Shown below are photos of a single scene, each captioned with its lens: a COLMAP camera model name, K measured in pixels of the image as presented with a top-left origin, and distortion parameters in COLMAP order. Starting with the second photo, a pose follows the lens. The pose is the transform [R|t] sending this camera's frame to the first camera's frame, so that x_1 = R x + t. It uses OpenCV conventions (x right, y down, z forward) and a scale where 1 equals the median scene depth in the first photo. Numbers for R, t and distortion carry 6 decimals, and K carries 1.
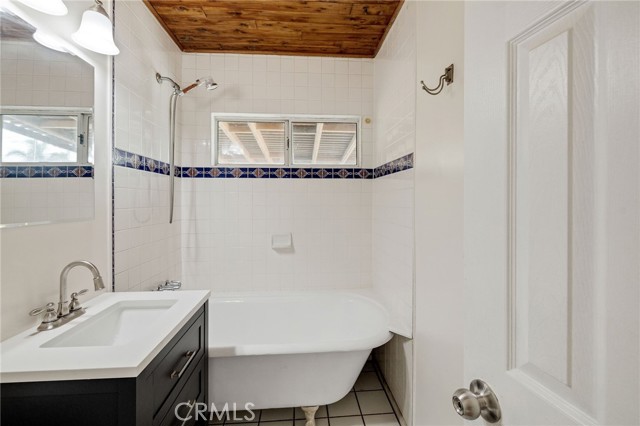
lens RADIAL K [[267.1, 0, 317.5], [0, 267.1, 207.1], [0, 0, 1]] dist [-0.013476, 0.001136]
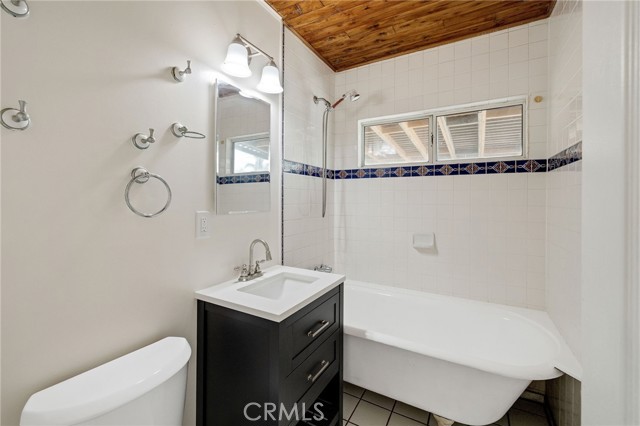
lens RADIAL K [[267.1, 0, 317.7], [0, 267.1, 208.2], [0, 0, 1]] dist [-0.013476, 0.001136]
pose [[0.825647, 0.023845, -0.563683, 0.119922], [-0.019125, 0.999715, 0.014276, 0.002814], [0.563863, -0.001007, 0.825868, -0.026771]]
